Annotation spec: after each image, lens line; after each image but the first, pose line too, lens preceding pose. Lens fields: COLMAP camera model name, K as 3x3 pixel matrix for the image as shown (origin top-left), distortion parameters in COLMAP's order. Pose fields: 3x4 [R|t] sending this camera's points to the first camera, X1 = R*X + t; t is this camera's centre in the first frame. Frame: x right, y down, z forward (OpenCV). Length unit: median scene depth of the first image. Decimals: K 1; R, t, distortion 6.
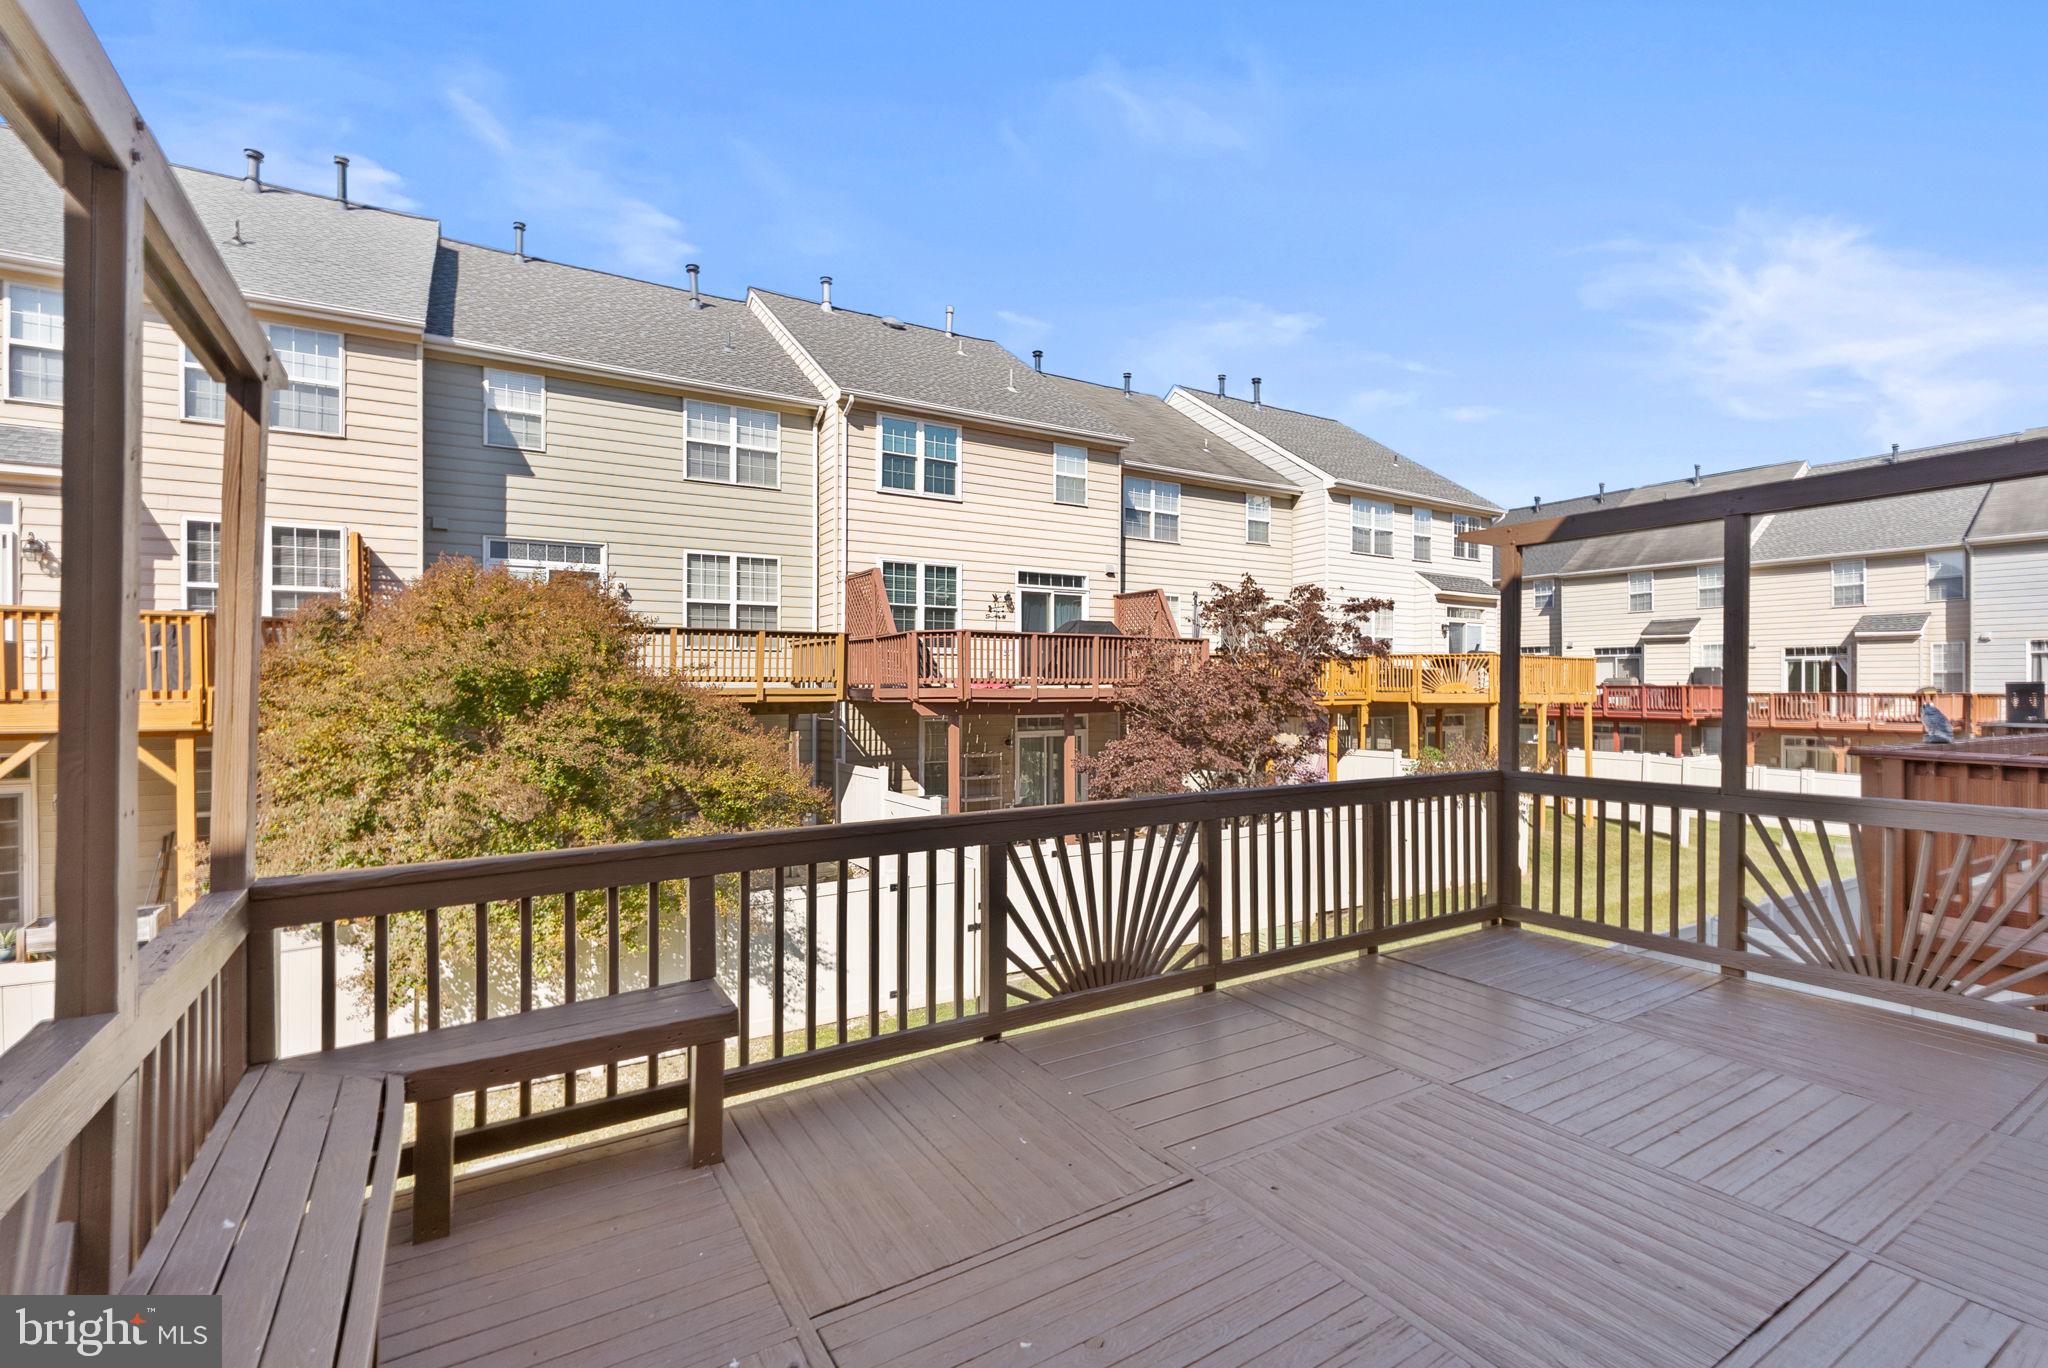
lens RADIAL K [[915.6, 0, 1025.7], [0, 915.6, 687.7], [0, 0, 1]] dist [0.004220, -0.000446]
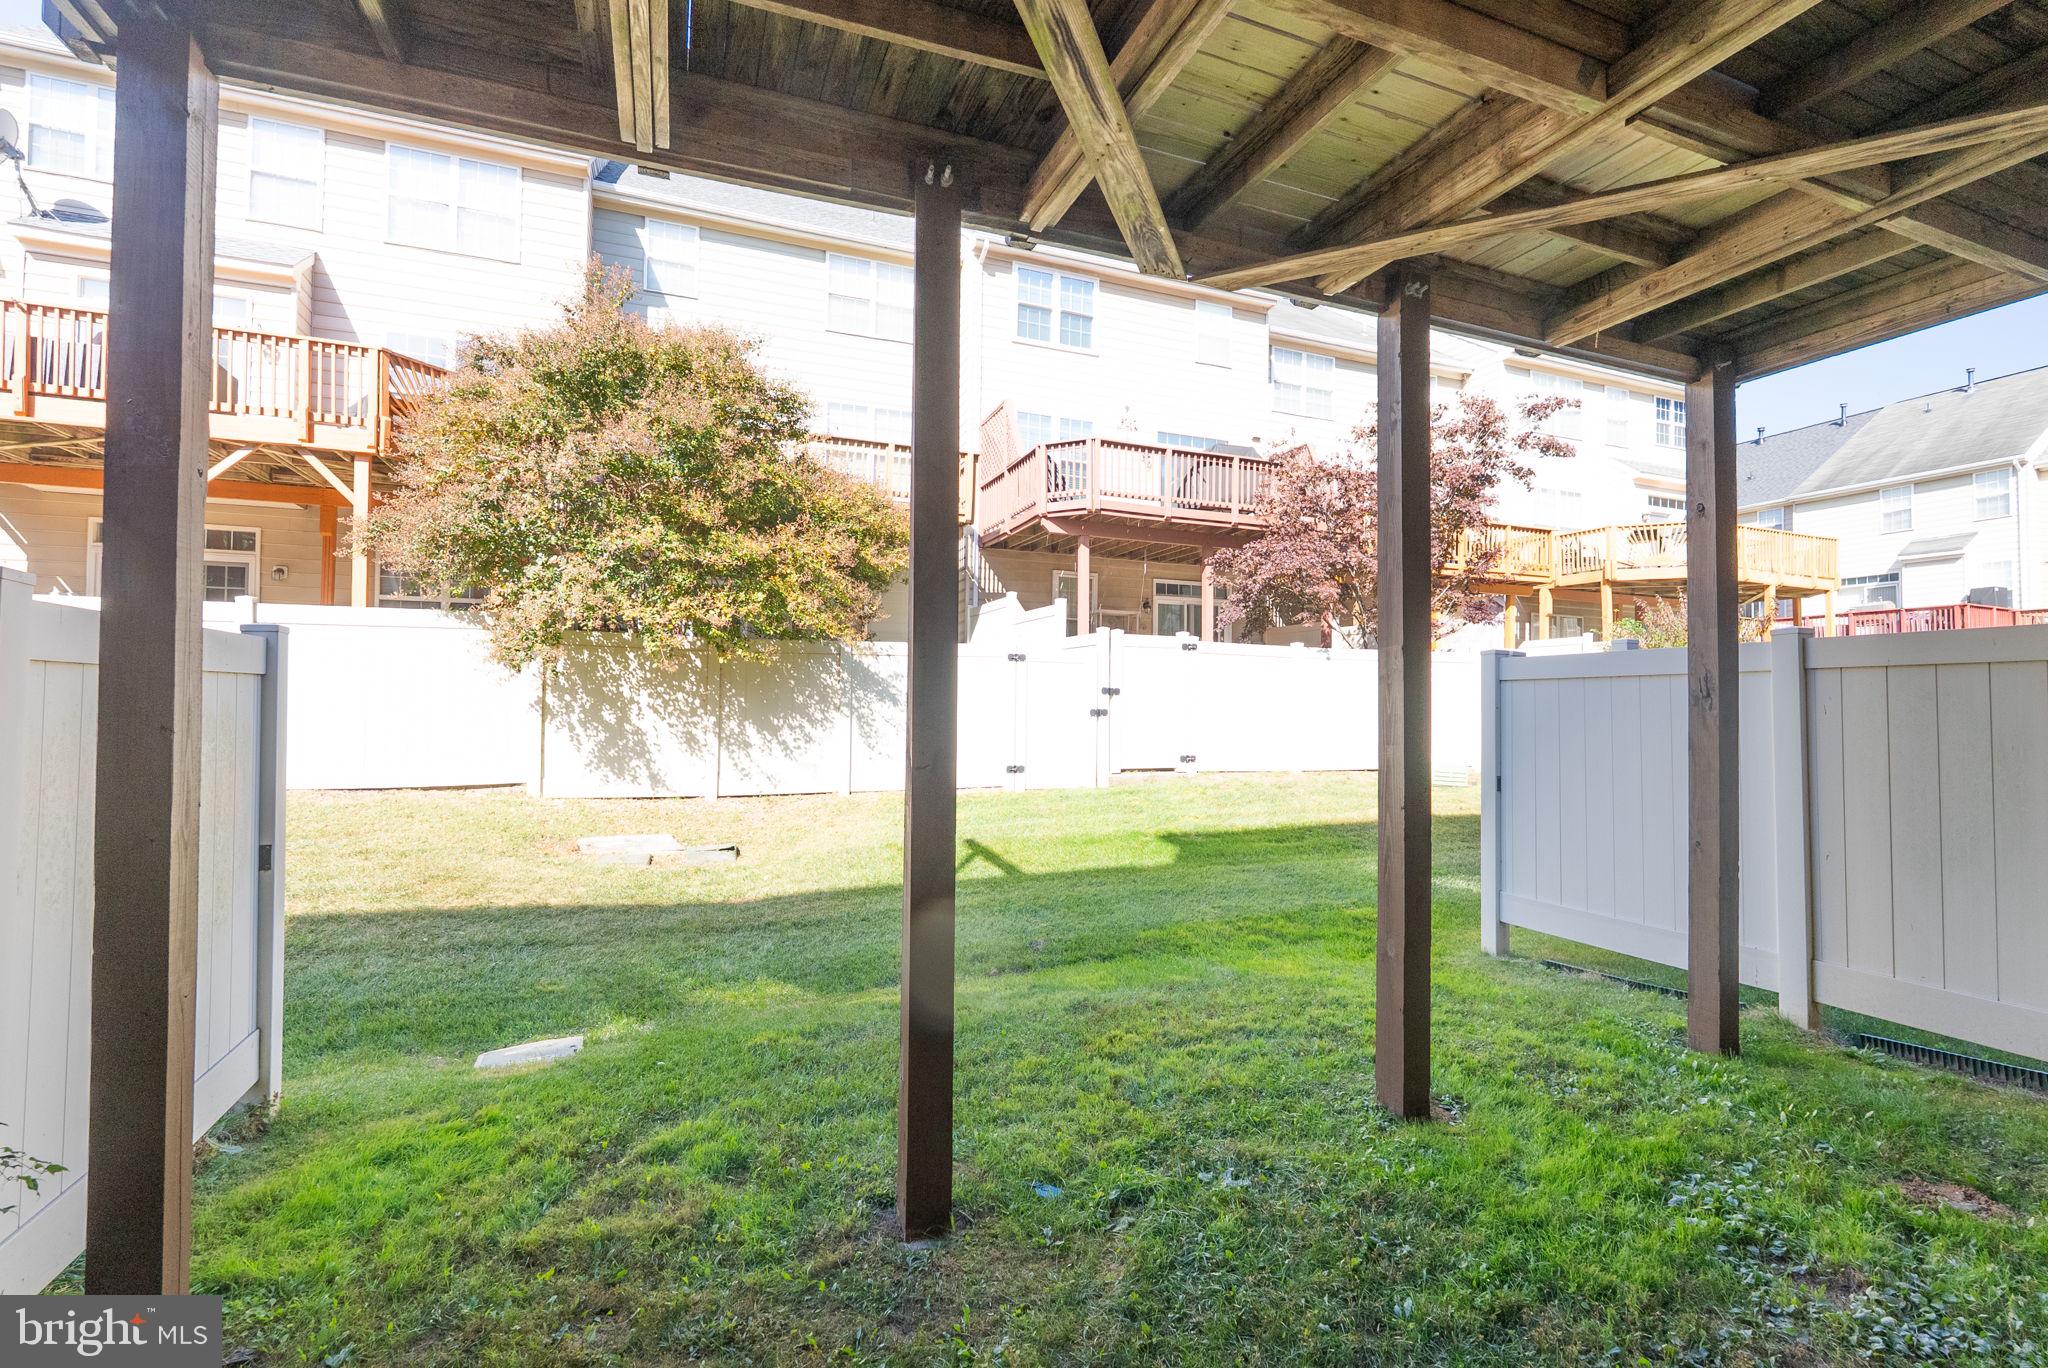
lens RADIAL K [[915.6, 0, 1030.6], [0, 915.6, 681.8], [0, 0, 1]] dist [0.004220, -0.000446]
pose [[0.986353, 0.004608, -0.164579, 0.018381], [-0.008813, 0.999653, -0.024828, 0.149047], [0.164407, 0.025940, 0.986051, 0.031153]]
